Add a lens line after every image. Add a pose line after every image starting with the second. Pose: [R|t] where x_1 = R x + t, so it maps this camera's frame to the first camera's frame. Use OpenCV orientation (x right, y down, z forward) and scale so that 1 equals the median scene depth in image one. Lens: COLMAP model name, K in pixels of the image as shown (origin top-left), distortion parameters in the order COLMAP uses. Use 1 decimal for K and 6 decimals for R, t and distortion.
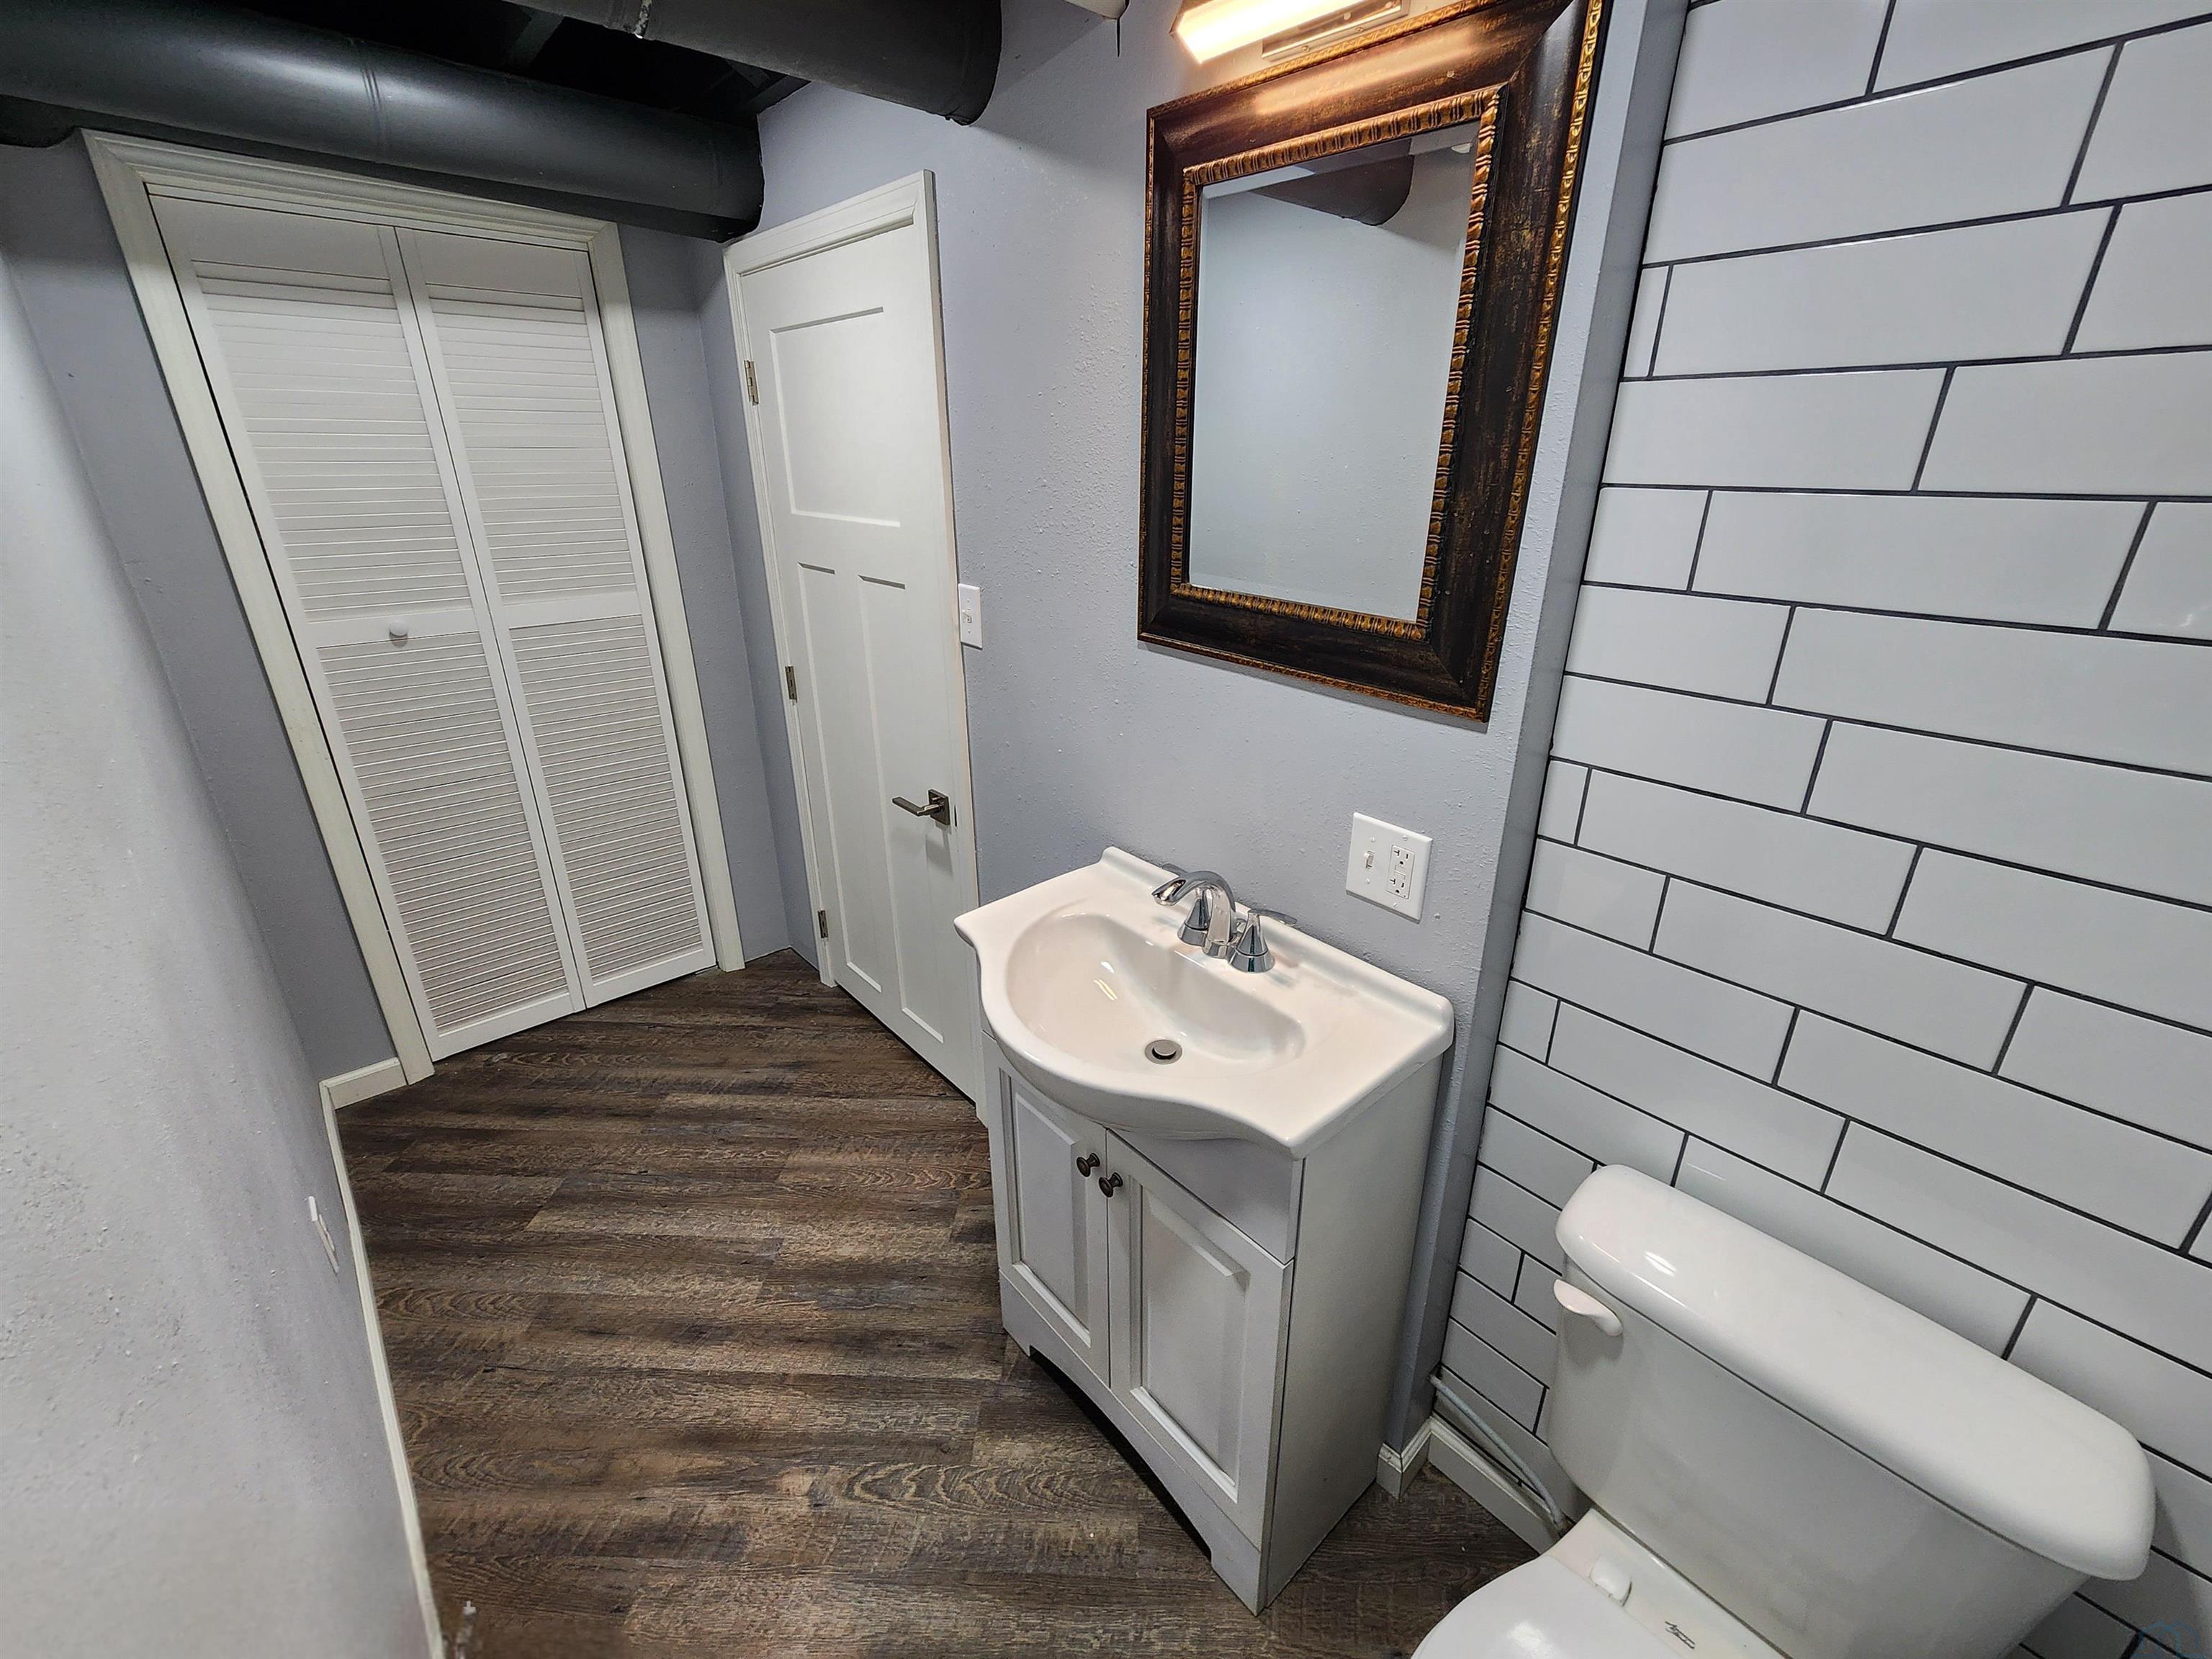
lens RADIAL K [[914.0, 0, 1118.4], [0, 914.0, 817.8], [0, 0, 1]] dist [0.002198, -0.000113]
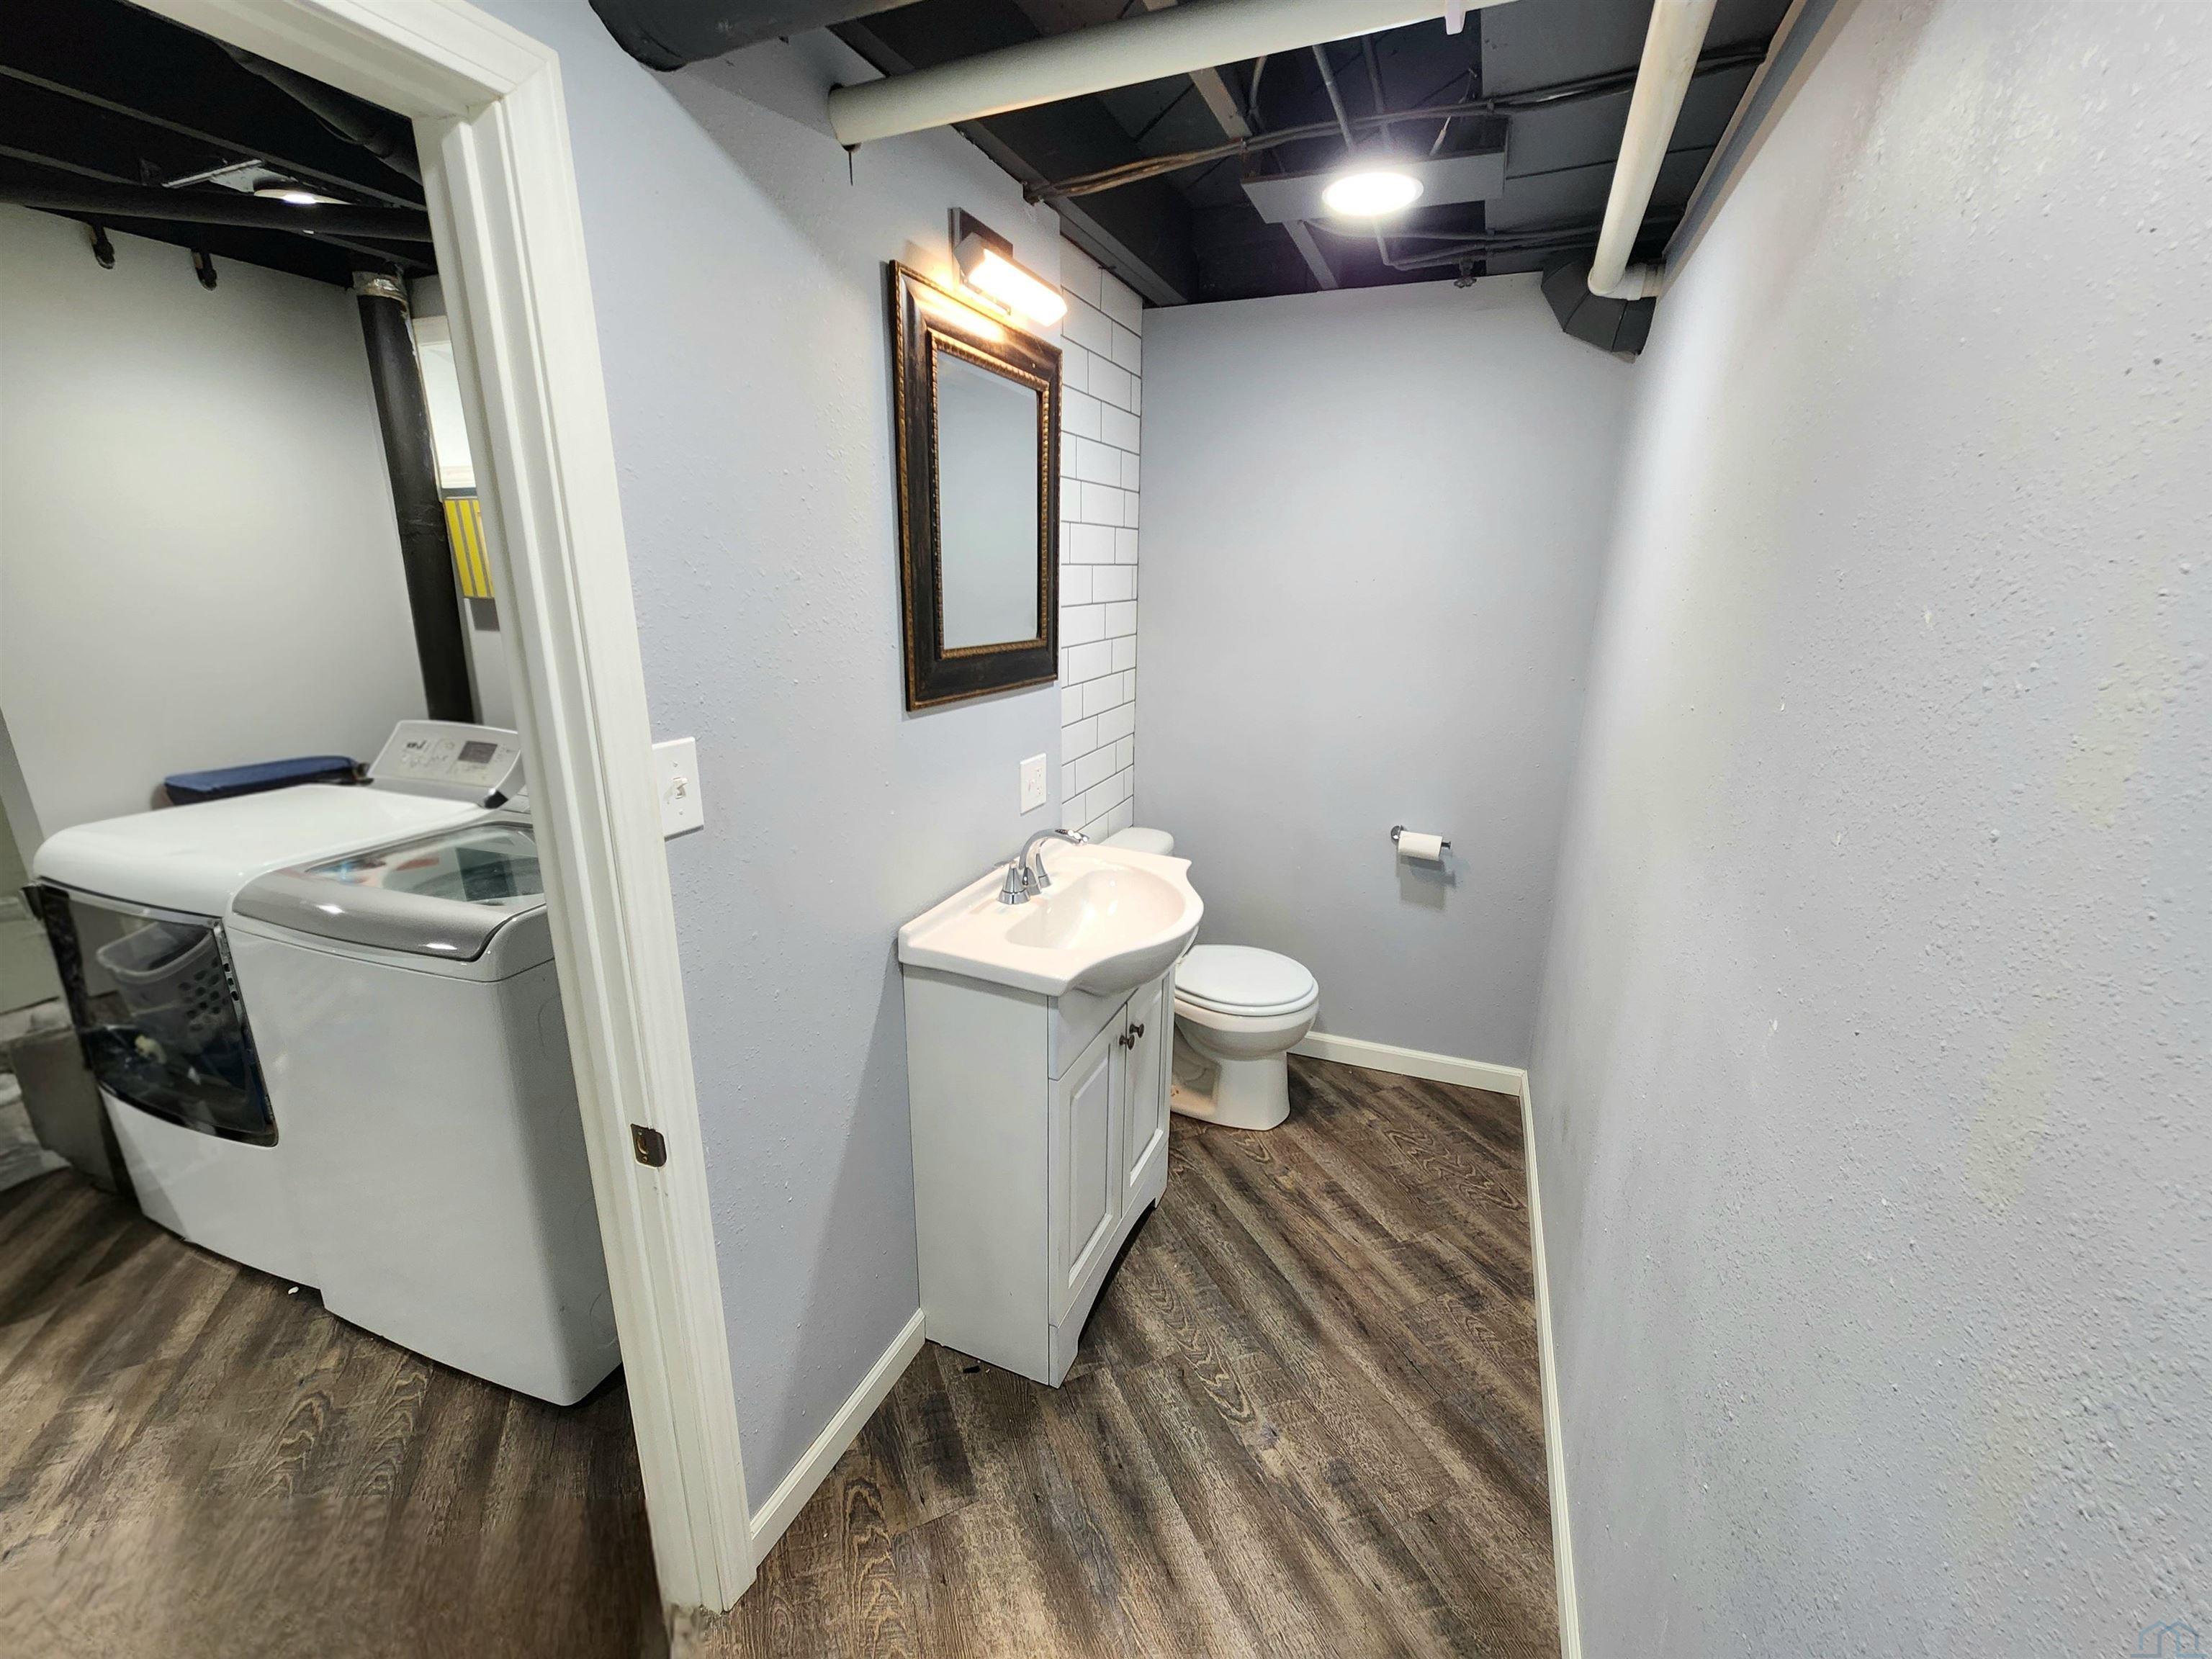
lens RADIAL K [[914.0, 0, 1110.0], [0, 914.0, 829.6], [0, 0, 1]] dist [0.002198, -0.000113]
pose [[-0.437749, -0.259067, 0.860965, -0.968523], [0.324202, 0.847685, 0.419908, -0.417765], [-0.838611, 0.462941, -0.287083, 1.078794]]
